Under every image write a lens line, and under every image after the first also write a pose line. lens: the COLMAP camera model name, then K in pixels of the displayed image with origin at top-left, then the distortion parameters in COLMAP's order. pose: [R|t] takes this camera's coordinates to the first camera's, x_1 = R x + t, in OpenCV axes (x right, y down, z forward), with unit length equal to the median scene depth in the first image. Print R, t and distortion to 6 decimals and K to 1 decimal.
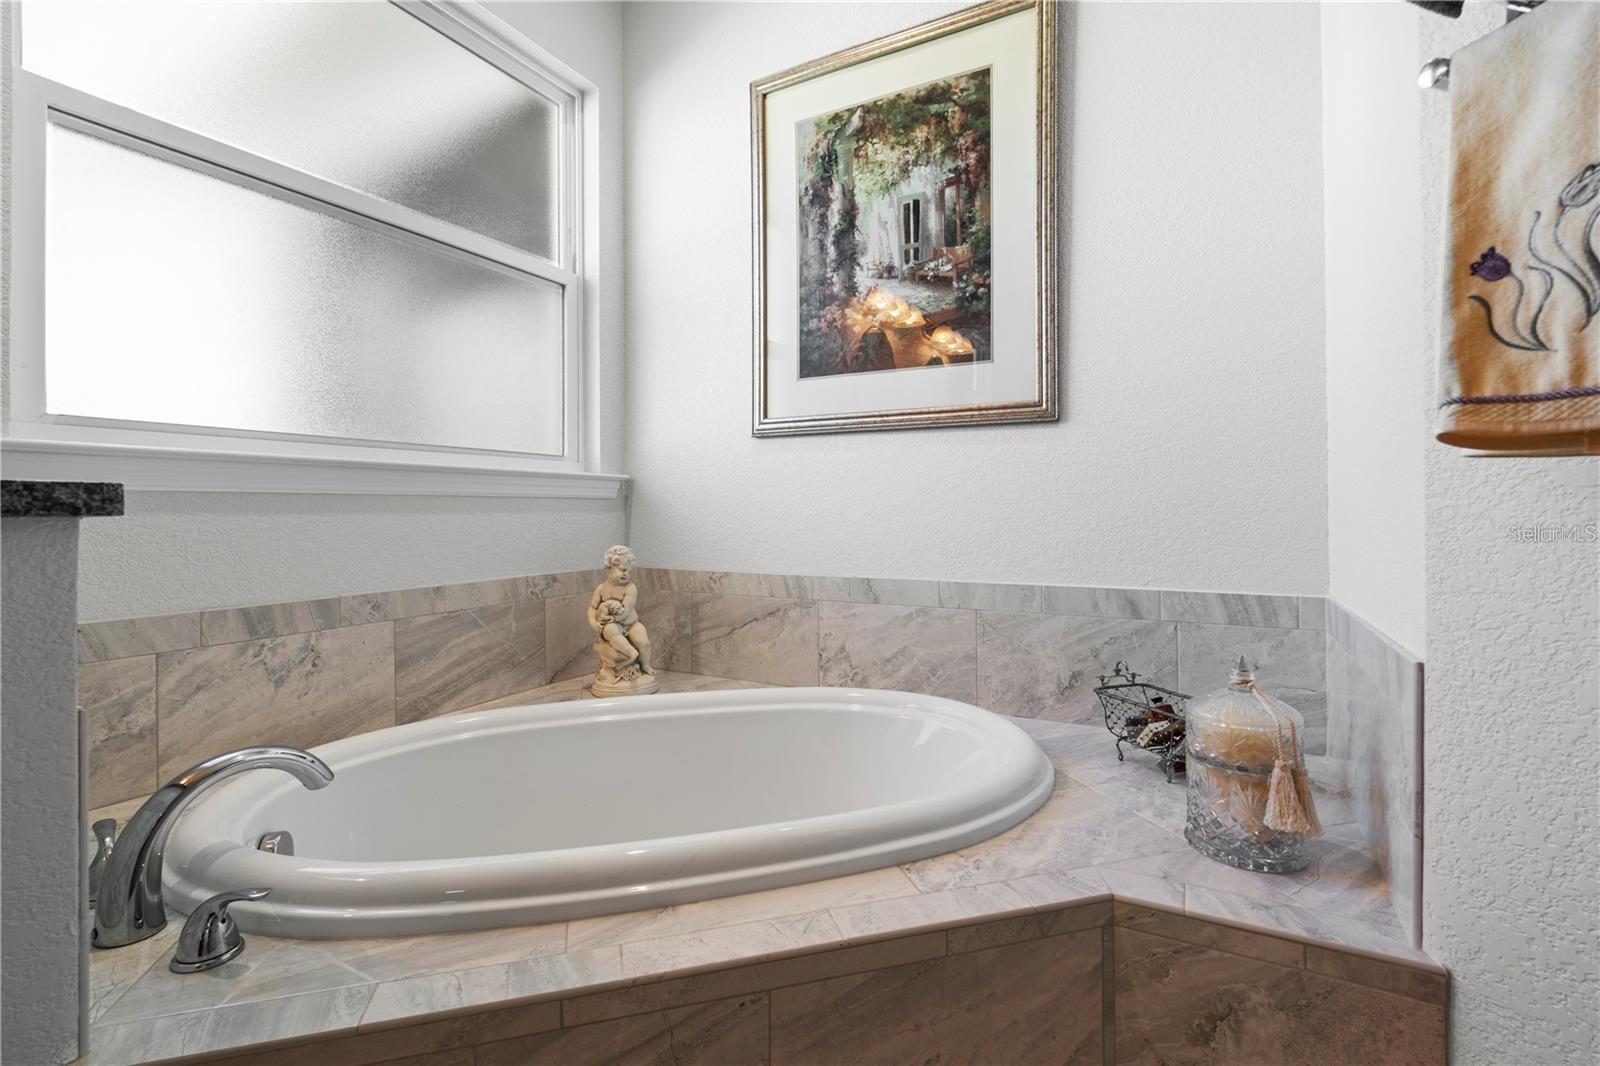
lens RADIAL K [[723.0, 0, 800.4], [0, 723.0, 519.9], [0, 0, 1]] dist [-0.011903, 0.005661]
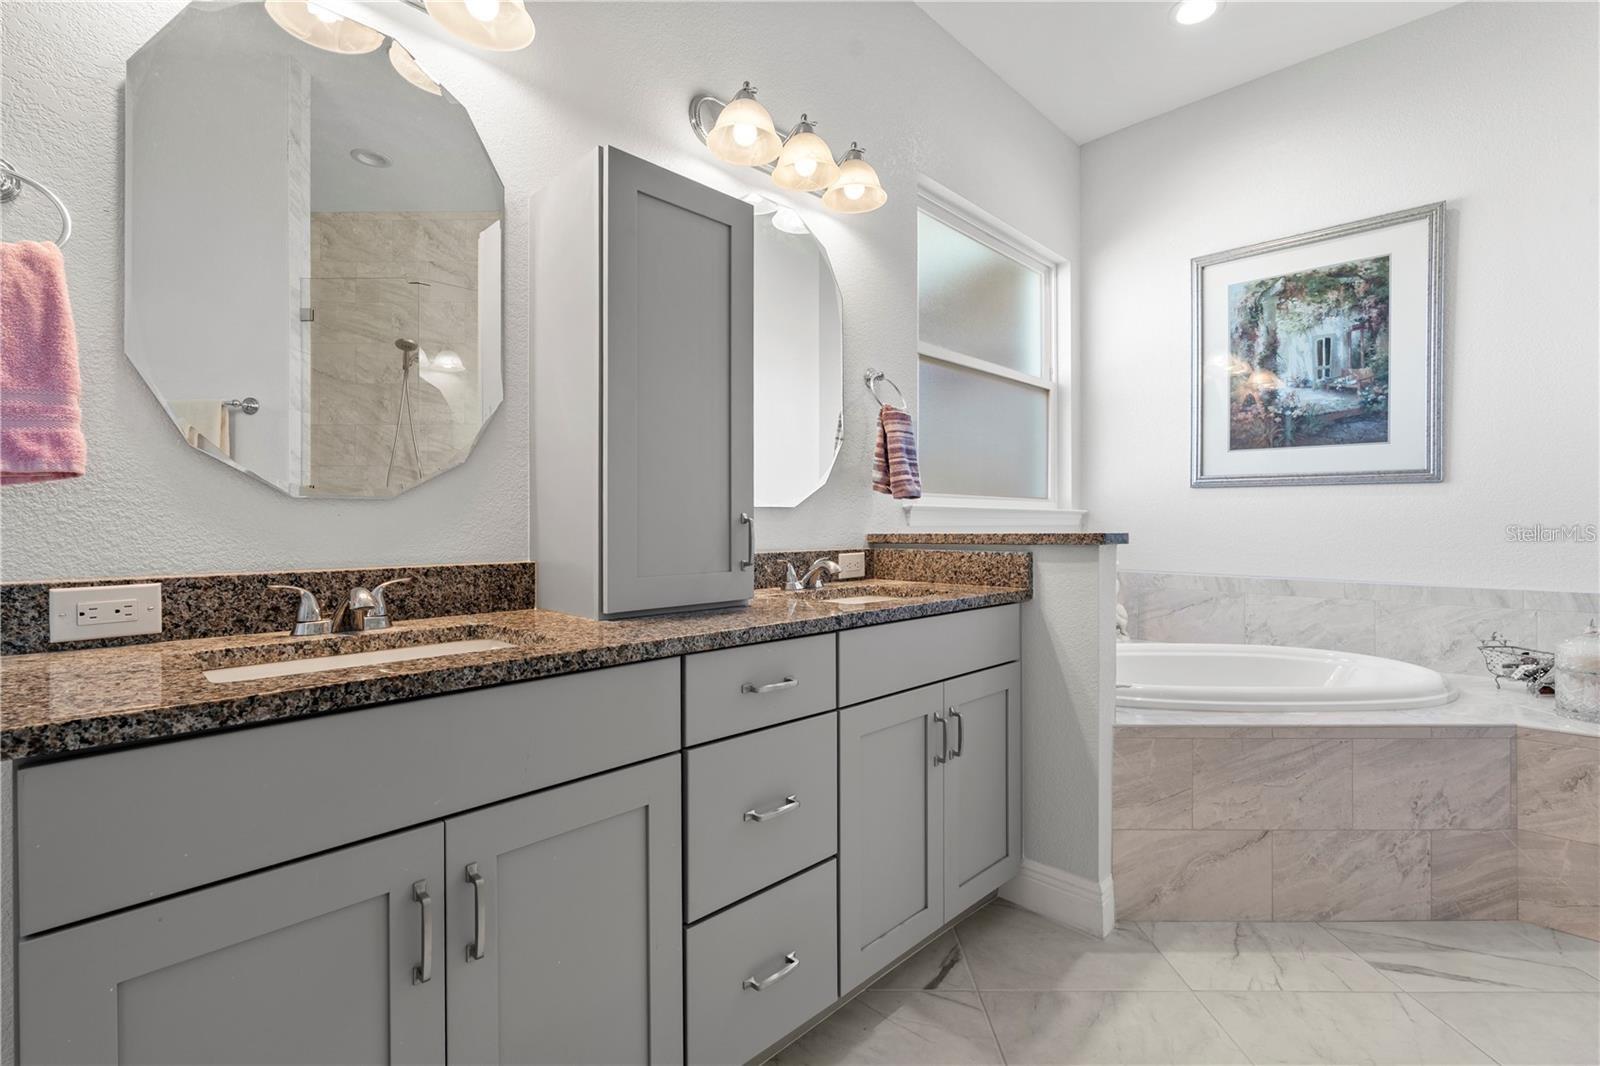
lens RADIAL K [[717.4, 0, 798.5], [0, 717.4, 530.3], [0, 0, 1]] dist [-0.001980, -0.001110]
pose [[0.962485, 0.007465, -0.271234, -0.525401], [-0.007452, 0.999972, 0.001077, -0.020291], [0.271234, 0.000985, 0.962513, -0.814301]]
